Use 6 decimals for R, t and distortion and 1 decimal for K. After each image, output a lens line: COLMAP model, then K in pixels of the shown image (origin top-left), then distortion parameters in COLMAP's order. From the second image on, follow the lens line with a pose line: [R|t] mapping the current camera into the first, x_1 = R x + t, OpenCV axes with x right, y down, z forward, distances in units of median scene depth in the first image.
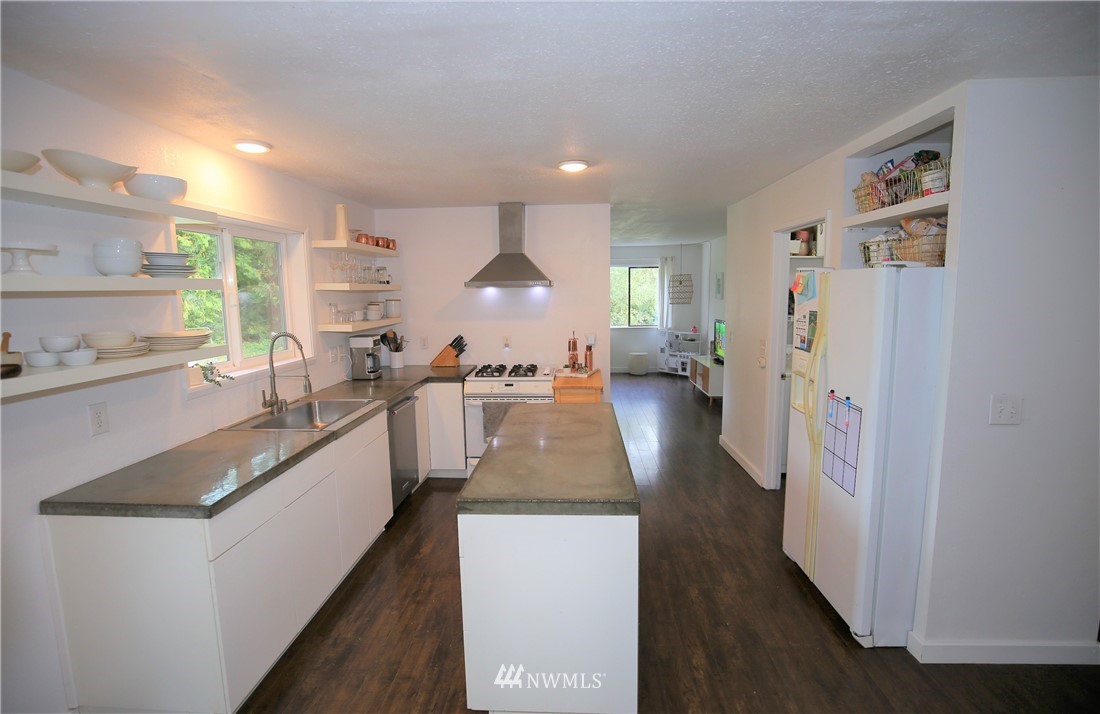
lens RADIAL K [[539.5, 0, 550.0], [0, 539.5, 357.0], [0, 0, 1]] dist [-0.001974, -0.000185]
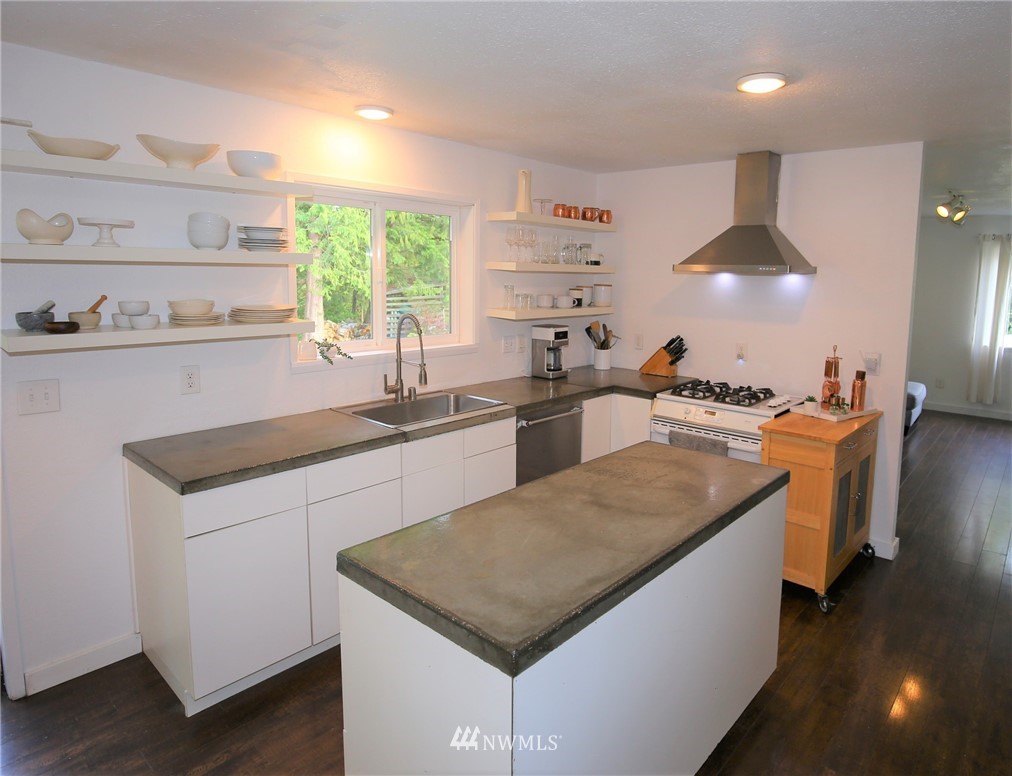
lens RADIAL K [[635.8, 0, 507.6], [0, 635.8, 343.3], [0, 0, 1]] dist [-0.023866, 0.001414]
pose [[0.784056, 0.098799, -0.612777, 0.210454], [-0.108440, 0.993871, 0.021492, -0.026762], [0.611144, 0.049598, 0.789964, 0.184556]]
